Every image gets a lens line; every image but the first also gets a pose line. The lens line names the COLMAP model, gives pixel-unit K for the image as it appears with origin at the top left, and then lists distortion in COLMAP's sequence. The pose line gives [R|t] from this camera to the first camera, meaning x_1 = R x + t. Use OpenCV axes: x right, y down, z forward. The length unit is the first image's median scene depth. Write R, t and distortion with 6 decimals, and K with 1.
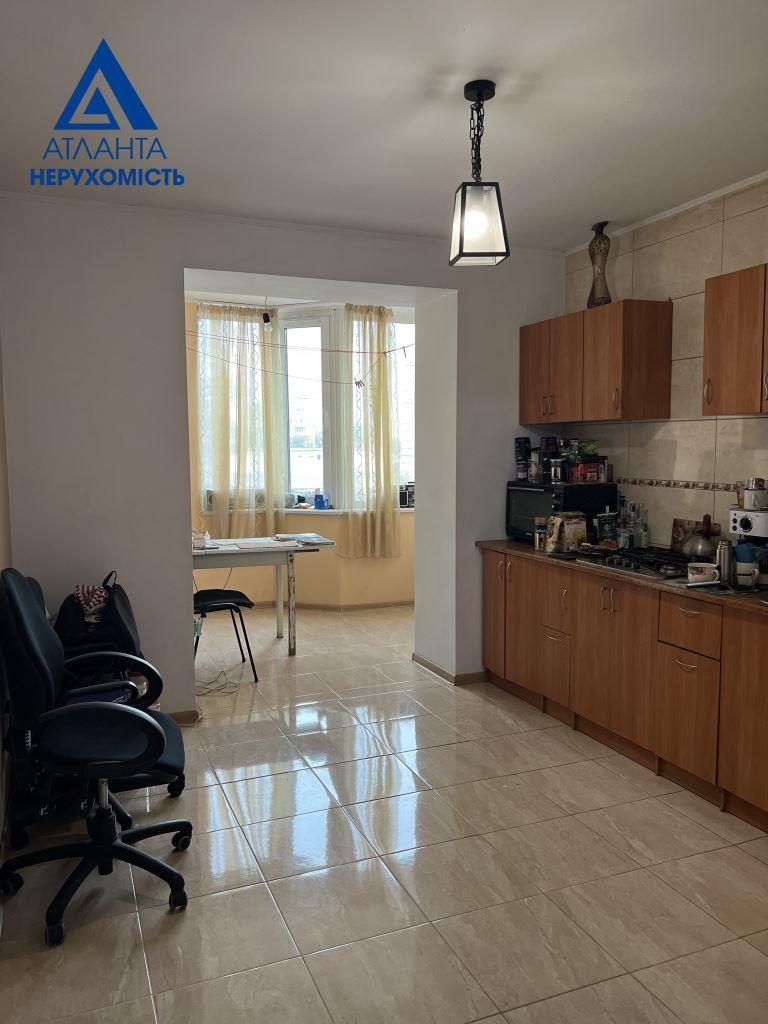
lens RADIAL K [[772.3, 0, 384.0], [0, 772.3, 512.0], [0, 0, 1]] dist [0.022561, 0.000394]
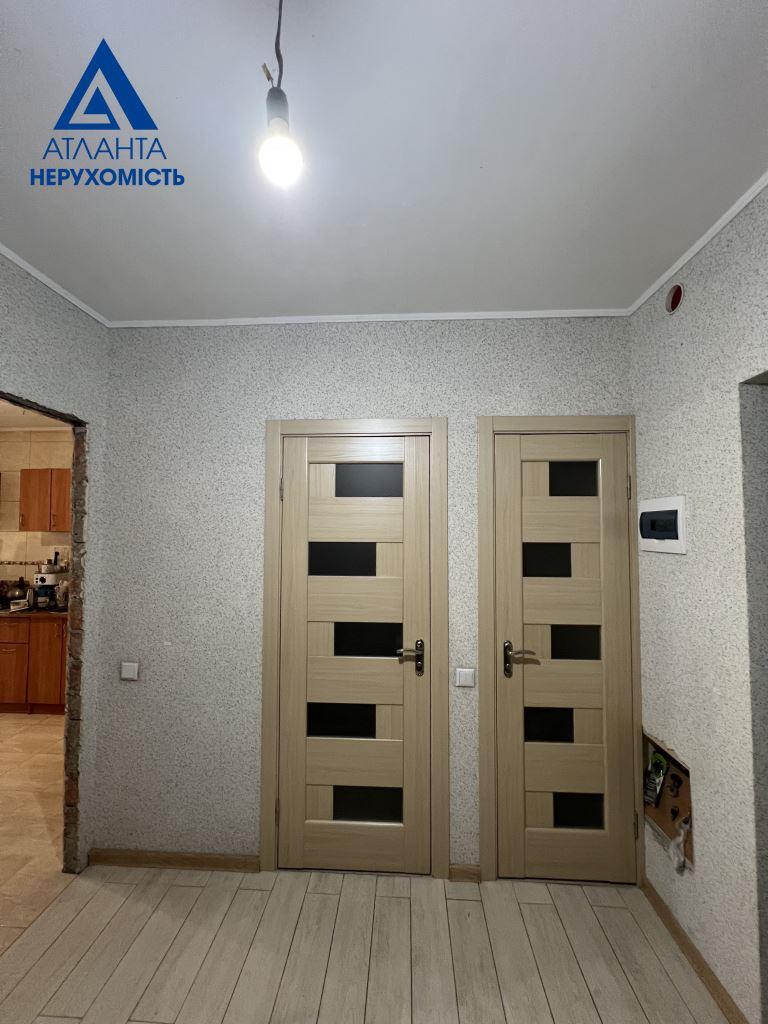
lens RADIAL K [[410.1, 0, 384.0], [0, 410.1, 512.0], [0, 0, 1]] dist [-0.001641, 0.000220]
pose [[0.434733, 0.045787, 0.899395, -0.168994], [0.070088, 0.993957, -0.084479, -0.009520], [-0.897828, 0.099763, 0.428897, -0.390414]]
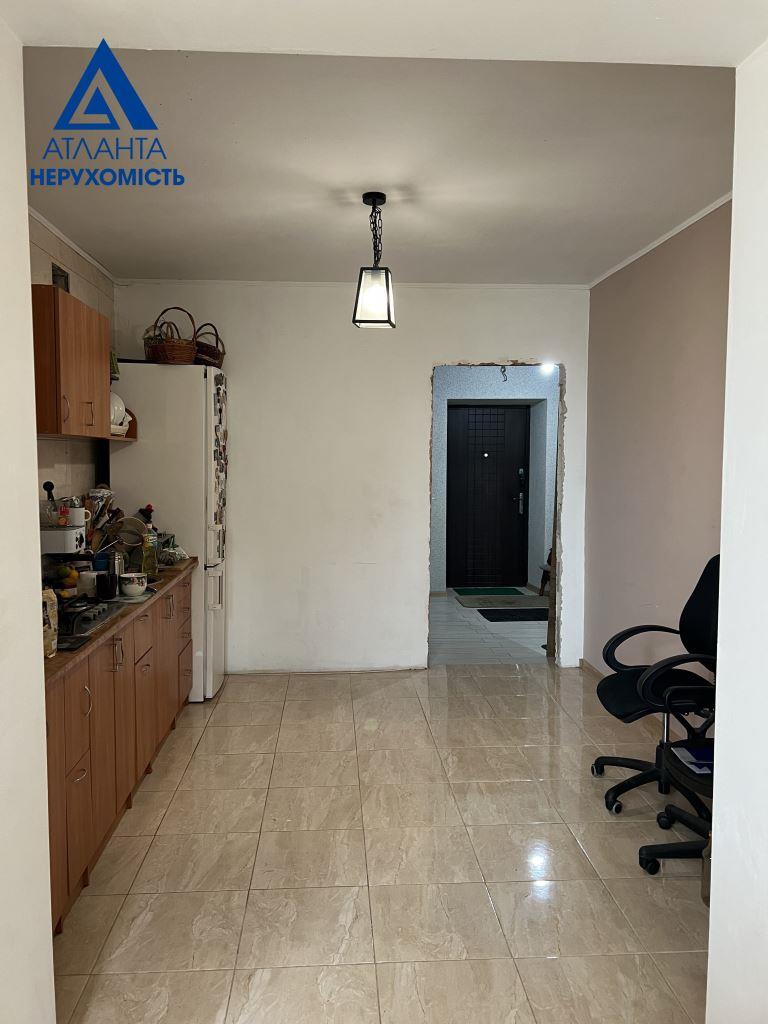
lens RADIAL K [[772.3, 0, 384.0], [0, 772.3, 512.0], [0, 0, 1]] dist [0.022561, 0.000394]
pose [[-0.946857, -0.022083, 0.320895, -0.245878], [0.028206, 0.988097, 0.151224, -0.159021], [-0.320415, 0.152238, -0.934964, 1.734468]]
